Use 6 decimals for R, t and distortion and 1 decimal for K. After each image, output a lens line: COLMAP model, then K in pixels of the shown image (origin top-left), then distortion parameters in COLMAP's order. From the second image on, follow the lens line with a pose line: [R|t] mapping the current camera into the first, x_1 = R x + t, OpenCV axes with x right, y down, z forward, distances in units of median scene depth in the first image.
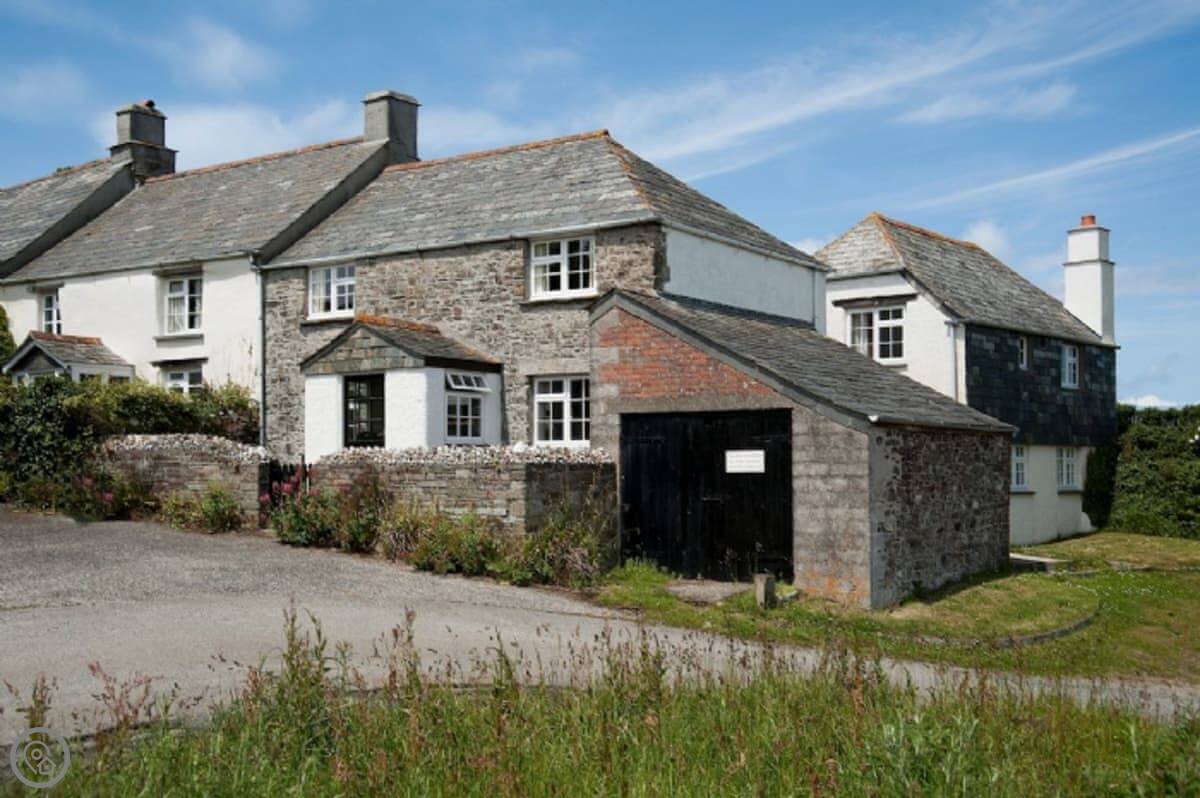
lens RADIAL K [[1271.1, 0, 600.4], [0, 1271.1, 400.3], [0, 0, 1]] dist [0.002622, 0.000000]
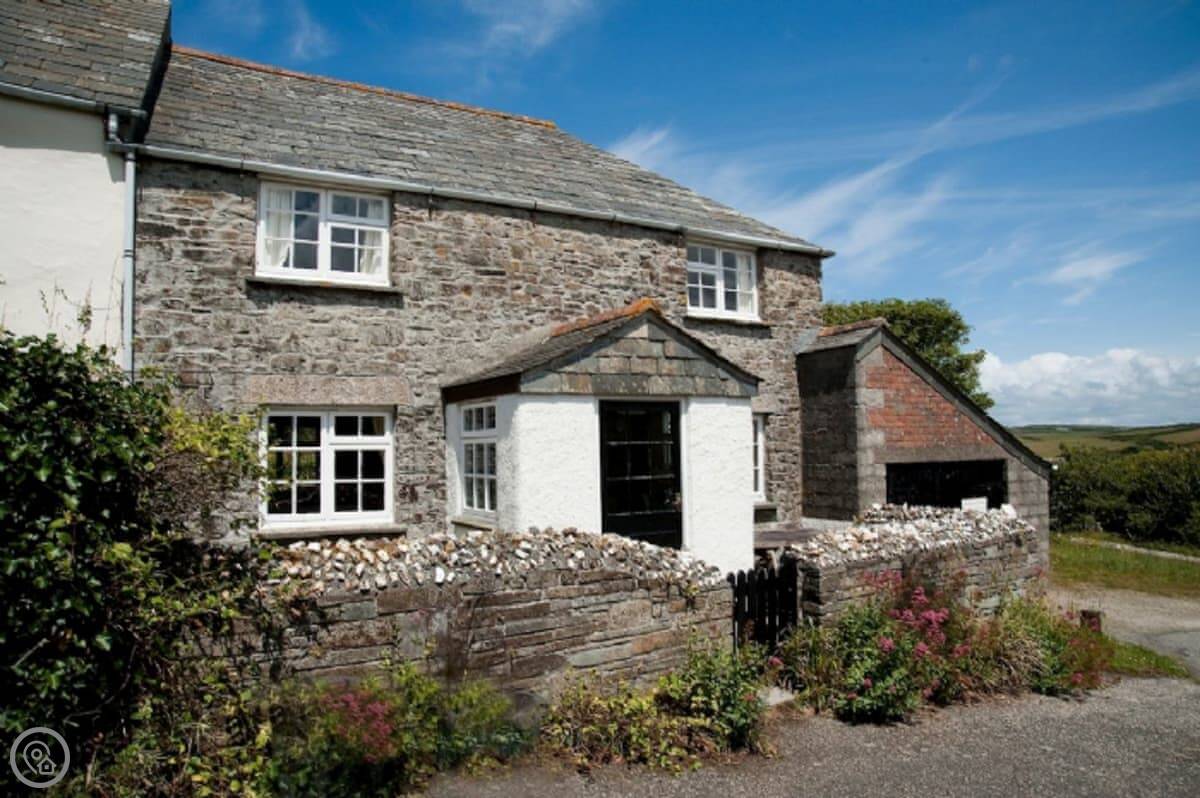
lens RADIAL K [[809.4, 0, 604.8], [0, 809.4, 406.1], [0, 0, 1]] dist [-0.120228, 0.066181]
pose [[0.439159, 0.044243, 0.897319, -0.527192], [-0.033099, 0.998905, -0.033053, -0.004748], [-0.897799, -0.015184, 0.440143, 0.840736]]
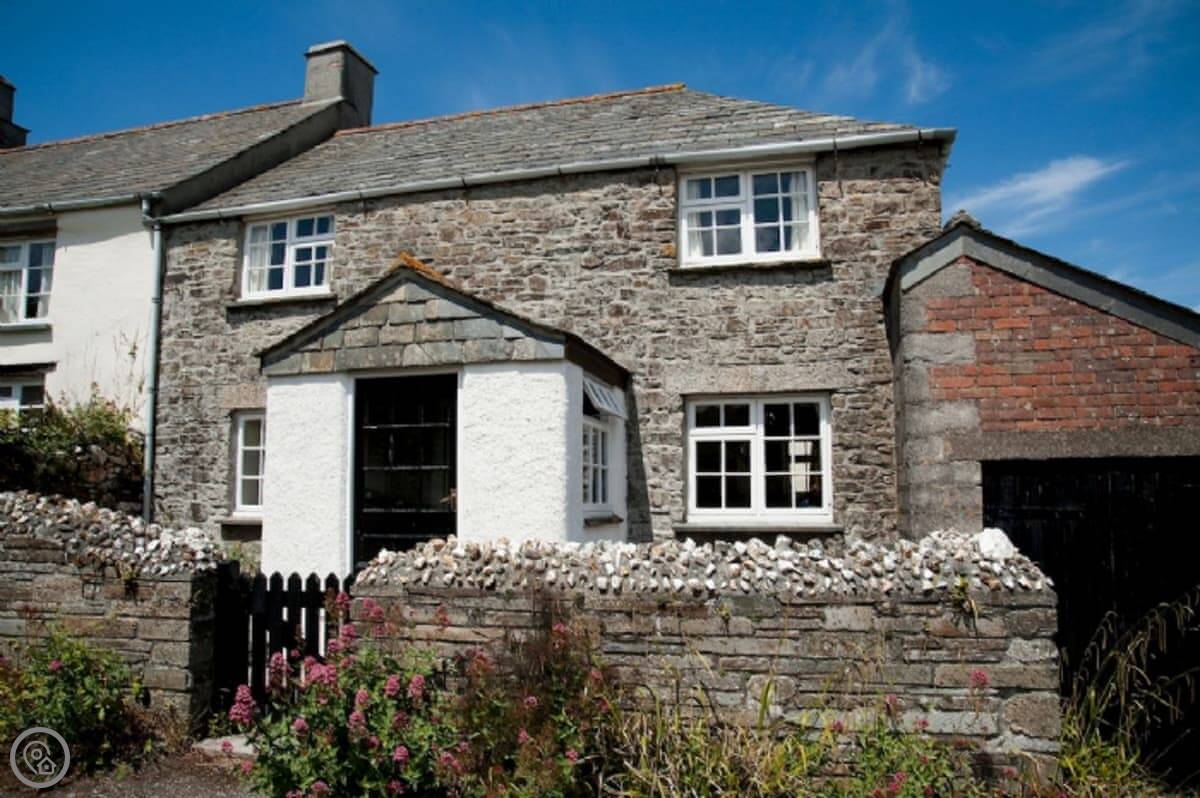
lens RADIAL K [[809.4, 0, 602.1], [0, 809.4, 408.4], [0, 0, 1]] dist [-0.120228, 0.066181]
pose [[0.948531, 0.037268, 0.314484, -0.209681], [-0.017775, 0.997751, -0.064627, 0.011229], [-0.316185, 0.055711, 0.947060, 0.672849]]
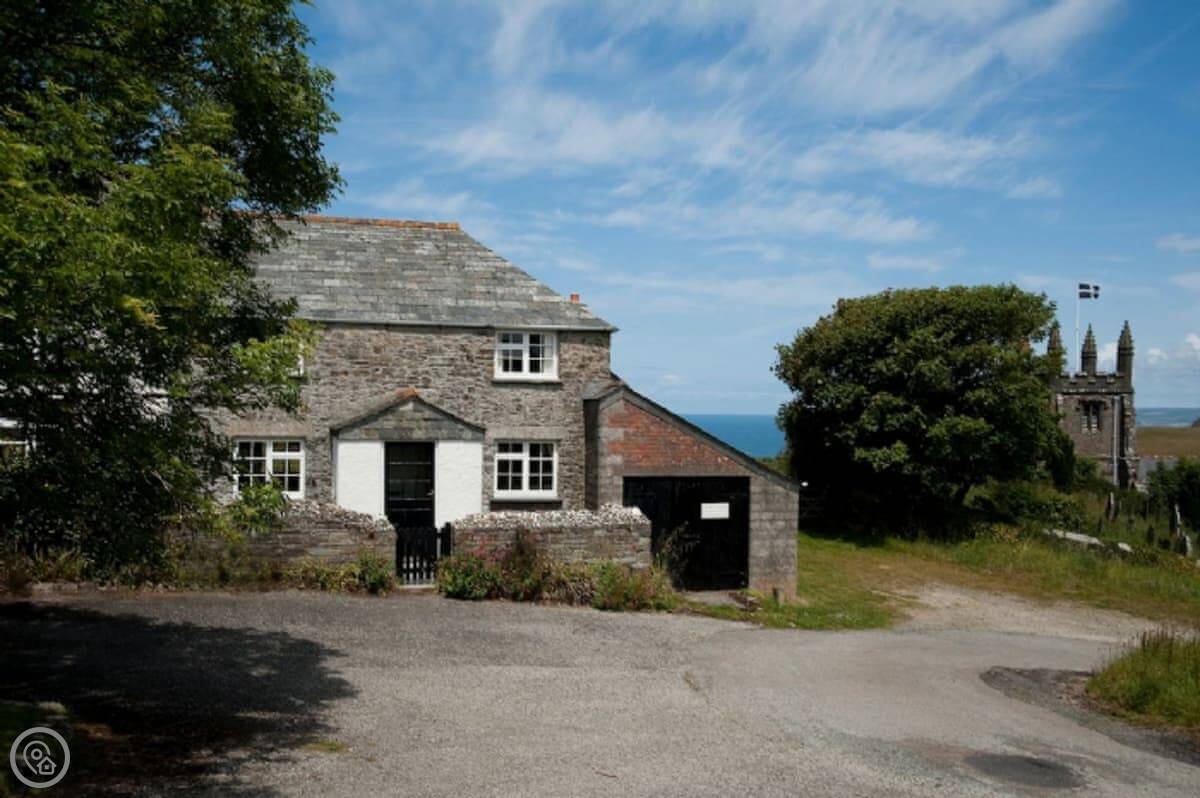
lens RADIAL K [[1167.1, 0, 603.3], [0, 1167.1, 400.9], [0, 0, 1]] dist [-0.027648, 0.000000]
pose [[0.657636, 0.014297, 0.753200, -0.861434], [-0.056343, 0.997953, 0.030251, -0.098212], [-0.751226, -0.062332, 0.657096, 0.171822]]
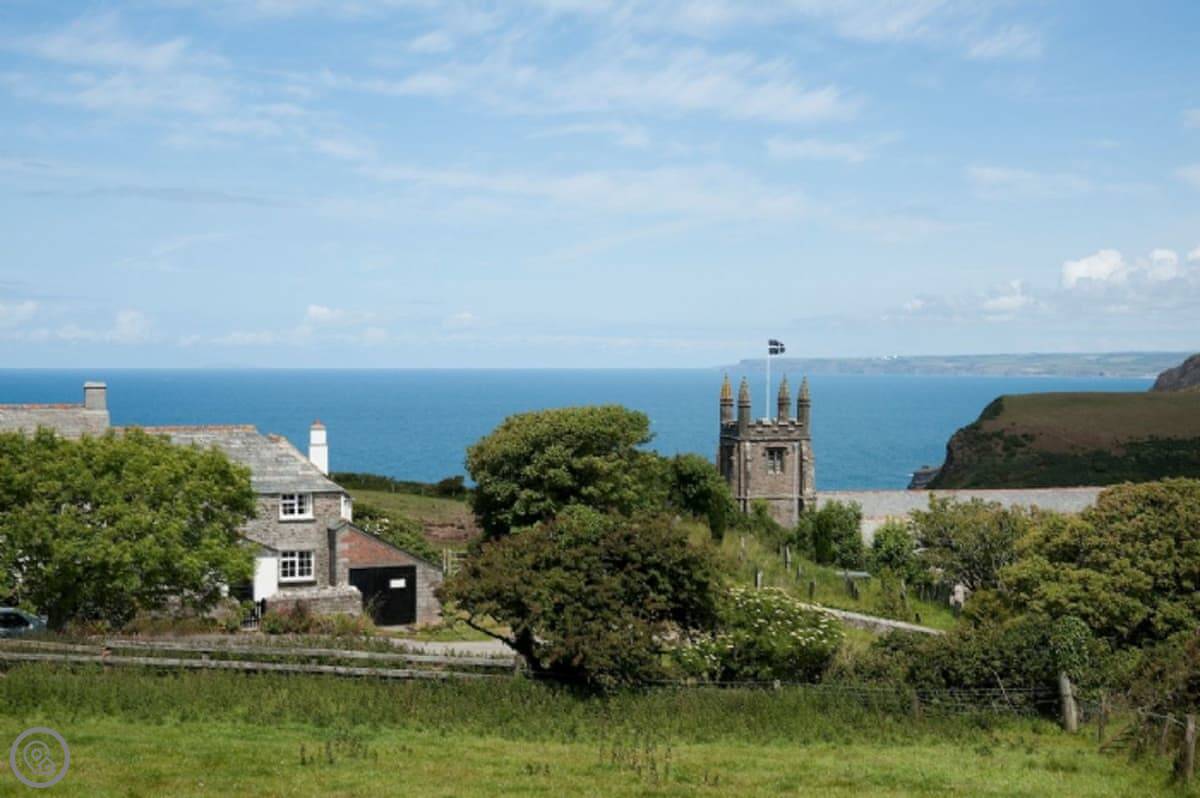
lens RADIAL K [[1682.1, 0, 593.0], [0, 1682.1, 418.7], [0, 0, 1]] dist [0.211441, 0.000000]
pose [[0.542327, -0.026415, 0.839752, -2.447105], [-0.046884, 0.996997, 0.061640, -0.498238], [-0.838858, -0.072800, 0.539460, -1.216078]]
